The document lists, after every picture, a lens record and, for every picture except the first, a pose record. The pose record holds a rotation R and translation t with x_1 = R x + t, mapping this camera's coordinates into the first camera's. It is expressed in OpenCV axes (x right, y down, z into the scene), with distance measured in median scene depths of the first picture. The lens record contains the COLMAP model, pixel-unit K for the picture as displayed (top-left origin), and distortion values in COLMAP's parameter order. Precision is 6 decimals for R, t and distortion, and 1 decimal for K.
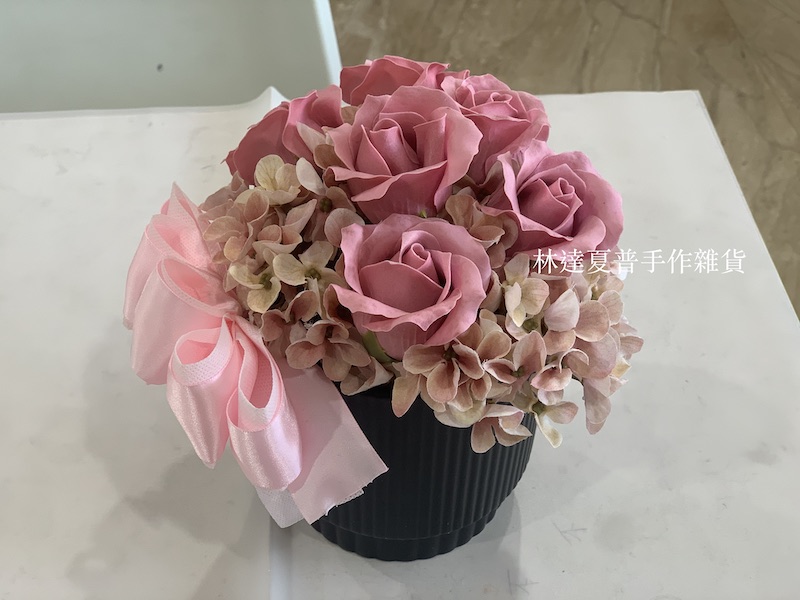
lens RADIAL K [[1201.8, 0, 400.0], [0, 1201.8, 300.0], [0, 0, 1]] dist [-0.002806, 0.028920]
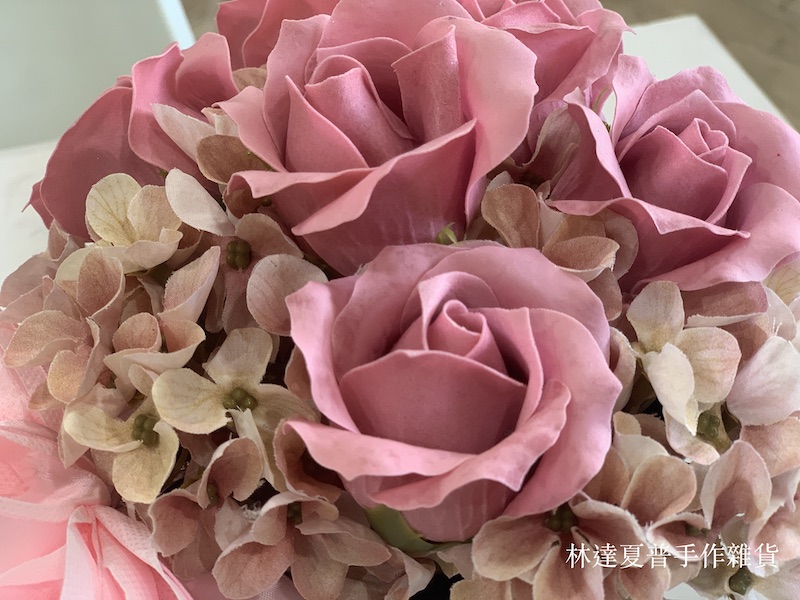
lens RADIAL K [[1201.8, 0, 400.0], [0, 1201.8, 300.0], [0, 0, 1]] dist [-0.002806, 0.028920]
pose [[0.980004, -0.179025, 0.086847, -0.044598], [0.180802, 0.983434, -0.012982, -0.043292], [-0.083085, 0.028424, 0.996137, 0.518422]]
